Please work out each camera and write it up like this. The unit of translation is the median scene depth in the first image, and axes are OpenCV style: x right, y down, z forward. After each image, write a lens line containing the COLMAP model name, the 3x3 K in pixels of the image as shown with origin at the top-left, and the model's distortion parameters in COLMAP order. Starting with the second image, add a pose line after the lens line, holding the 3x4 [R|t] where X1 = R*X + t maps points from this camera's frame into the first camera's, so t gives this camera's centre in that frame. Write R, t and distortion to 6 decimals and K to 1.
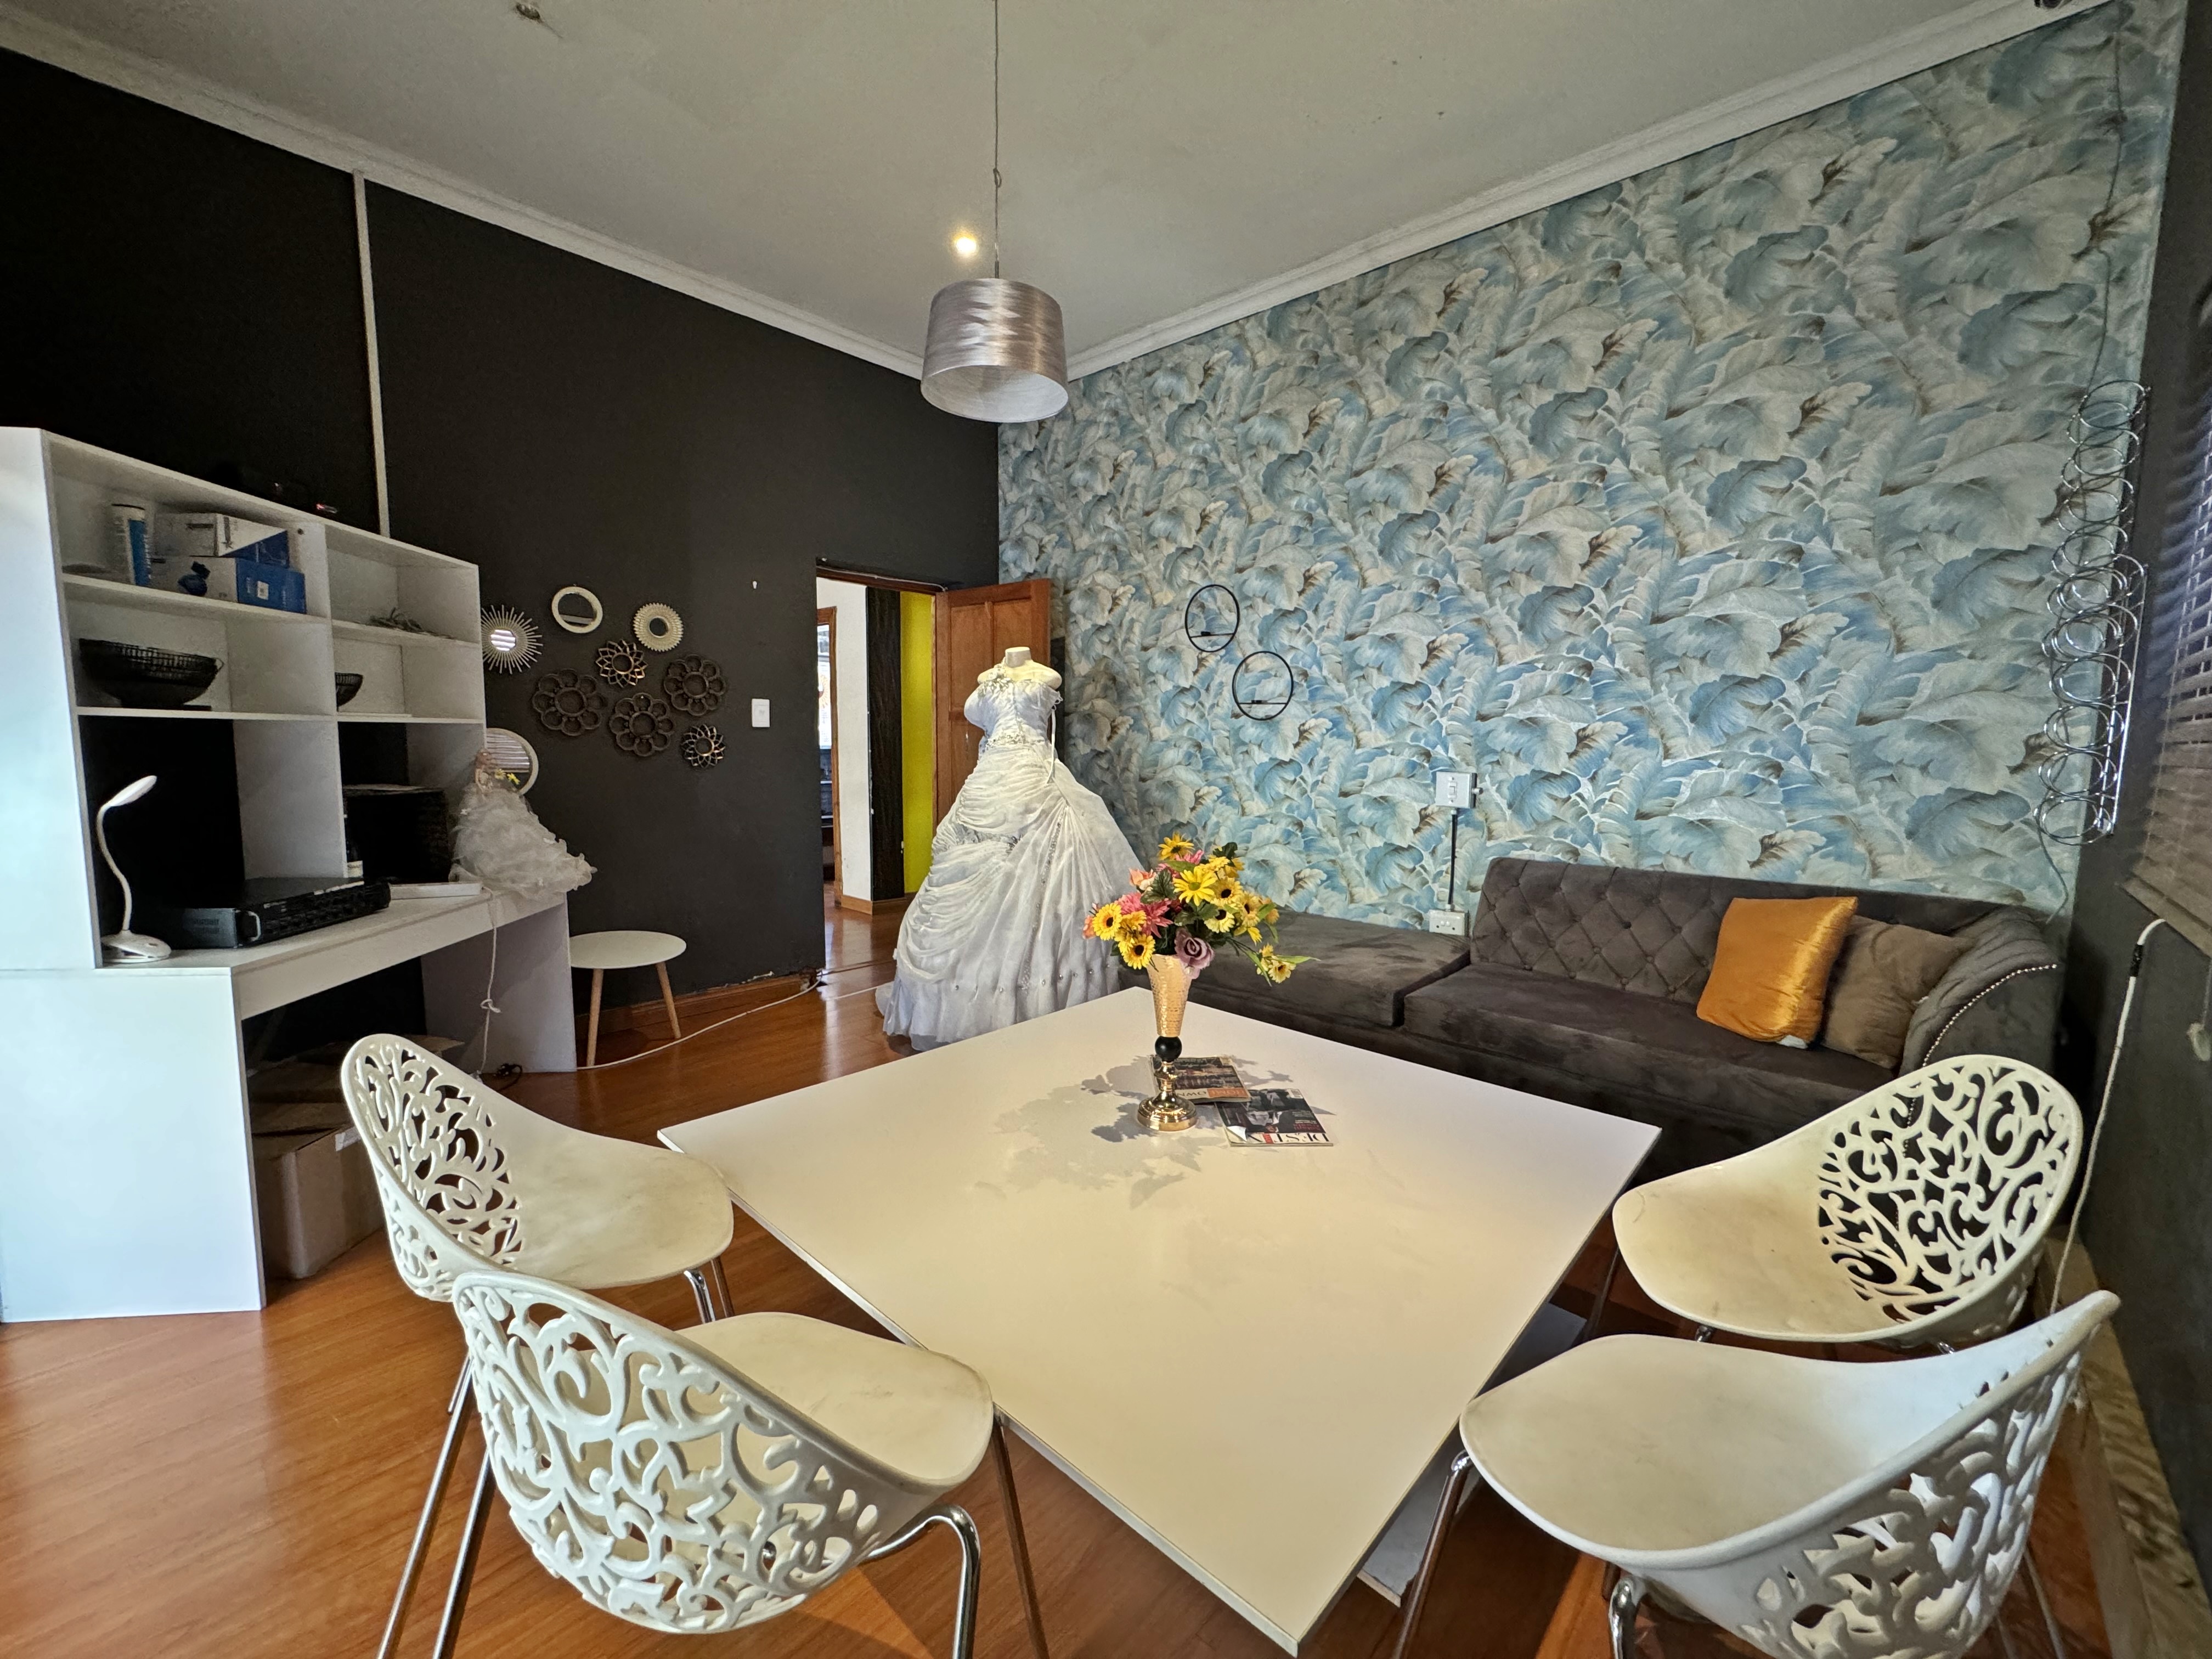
lens RADIAL K [[884.3, 0, 1105.8], [0, 884.3, 825.4], [0, 0, 1]] dist [-0.000710, 0.000271]
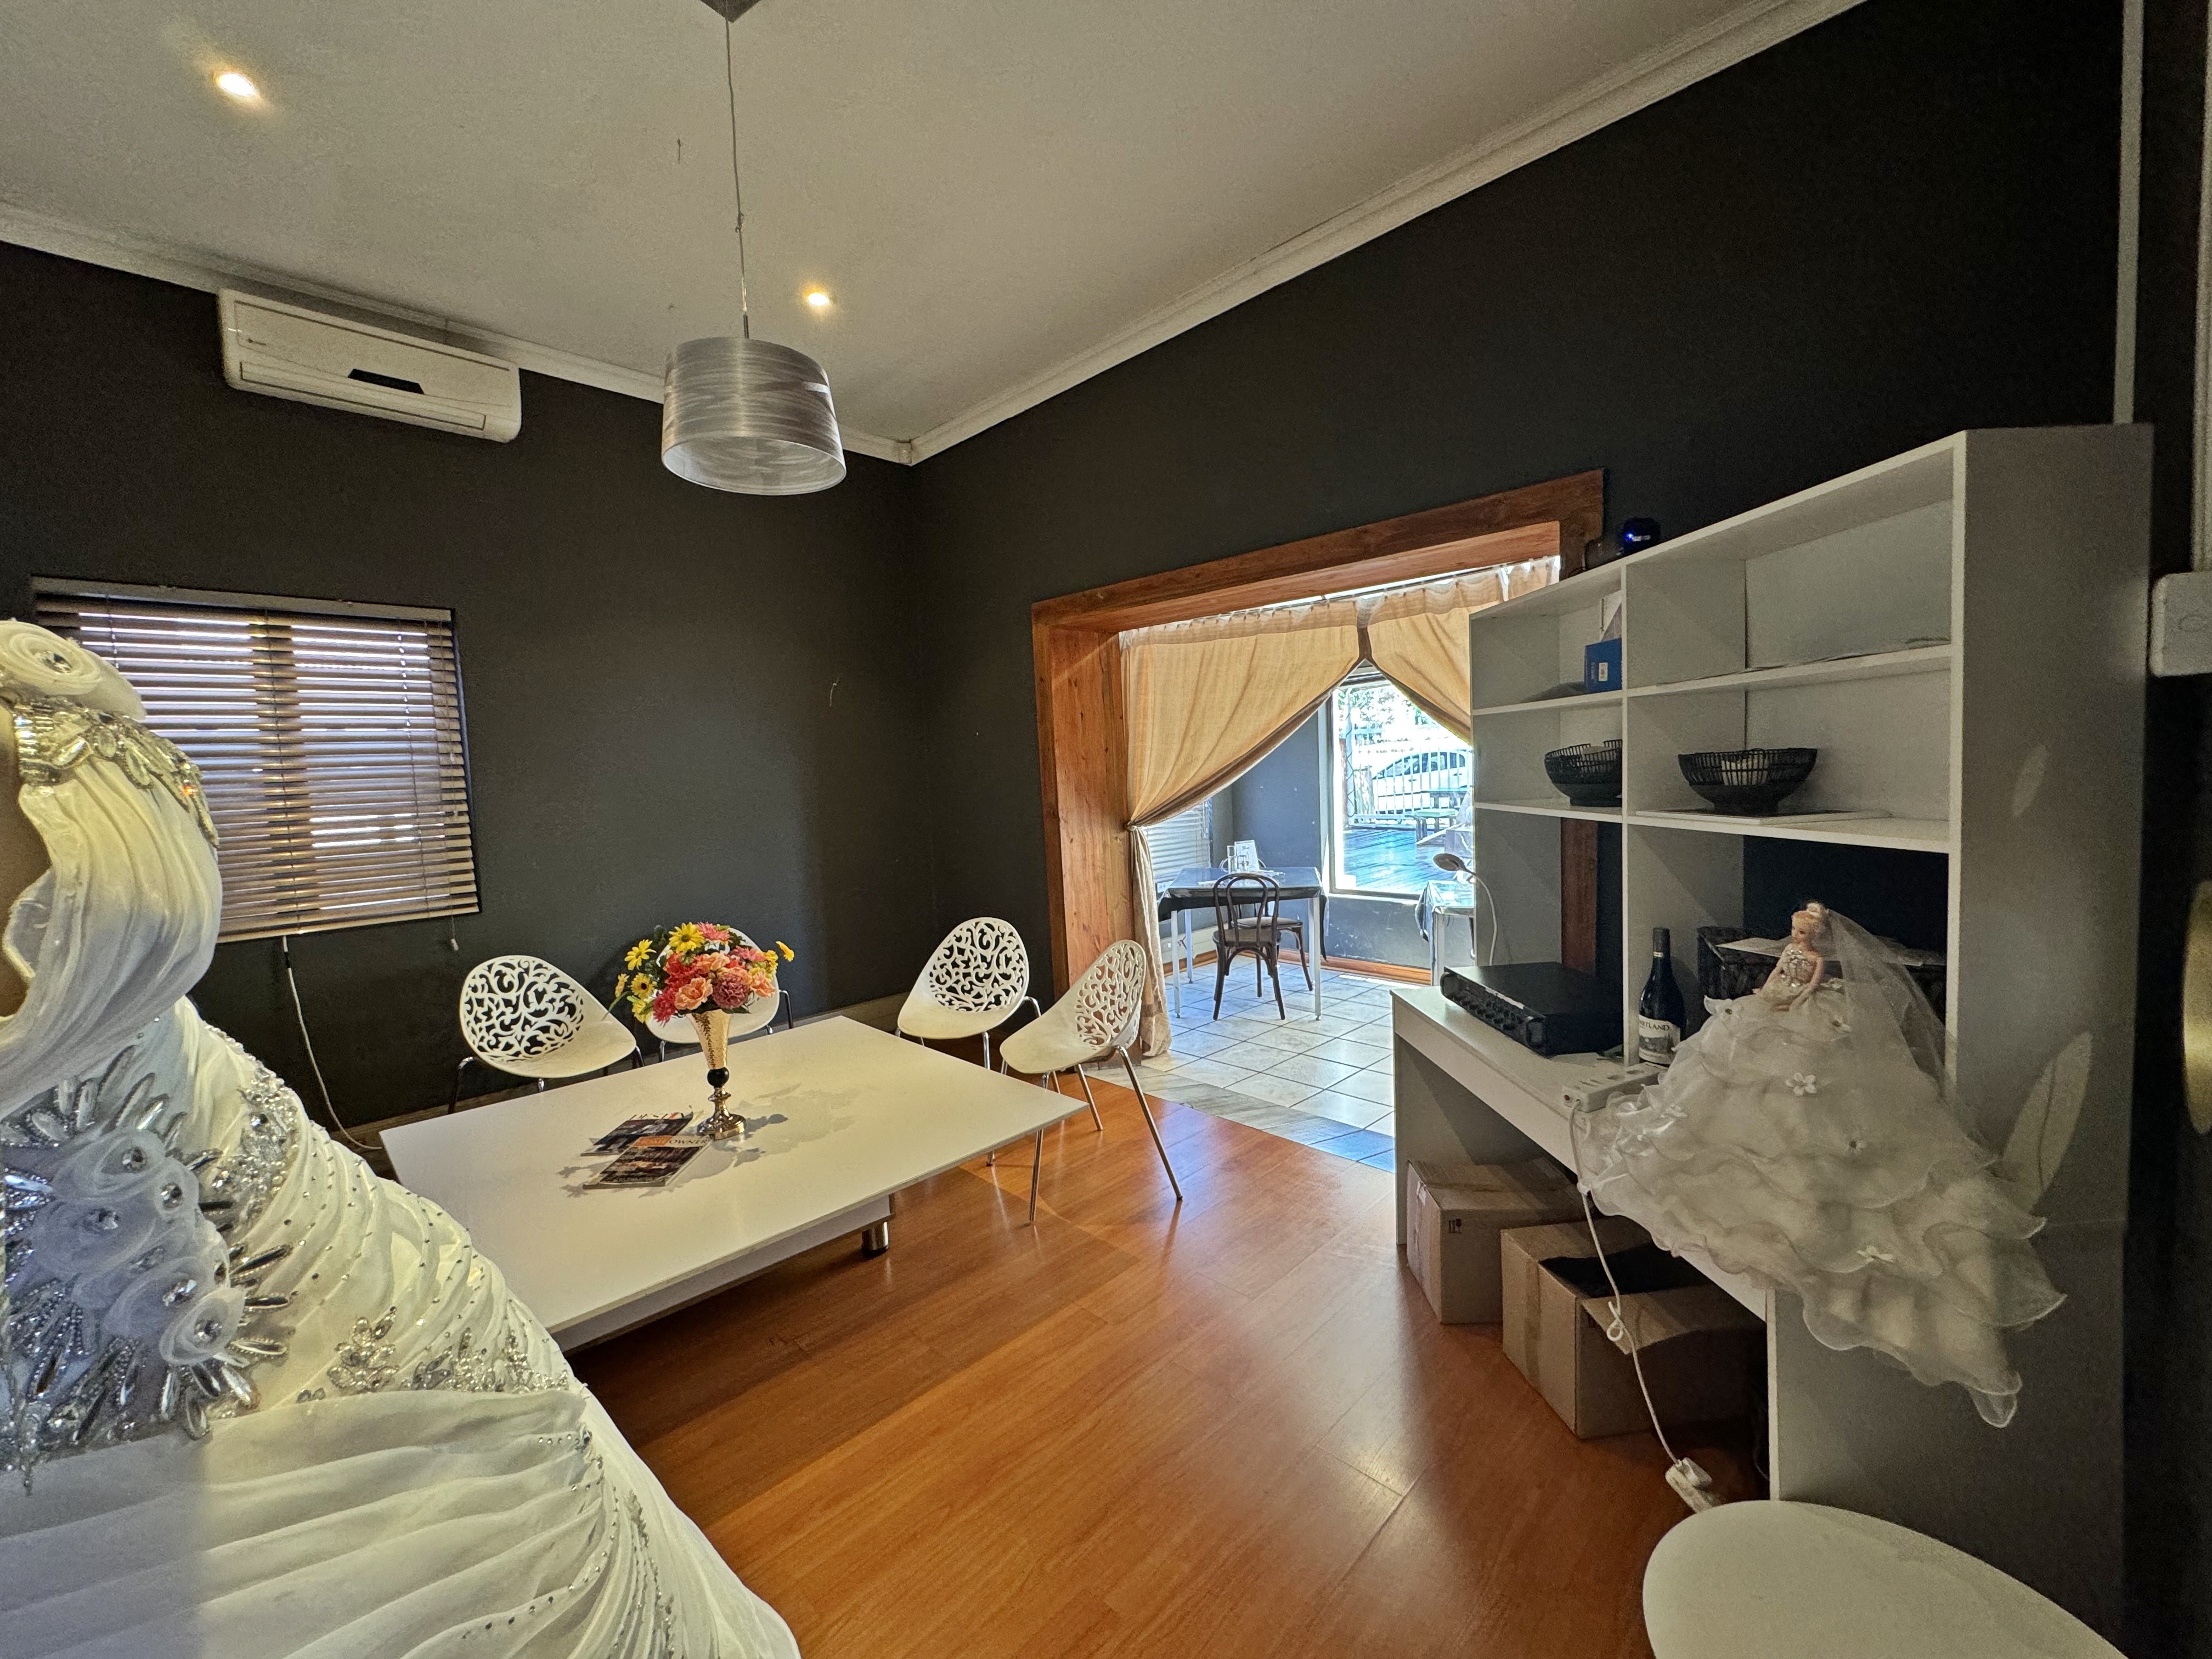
lens RADIAL K [[884.3, 0, 1105.8], [0, 884.3, 825.4], [0, 0, 1]] dist [-0.000710, 0.000271]
pose [[-0.998756, 0.026170, 0.042437, -0.587012], [0.032894, 0.985508, 0.166409, -0.326930], [-0.037467, 0.167597, -0.985143, 2.272246]]
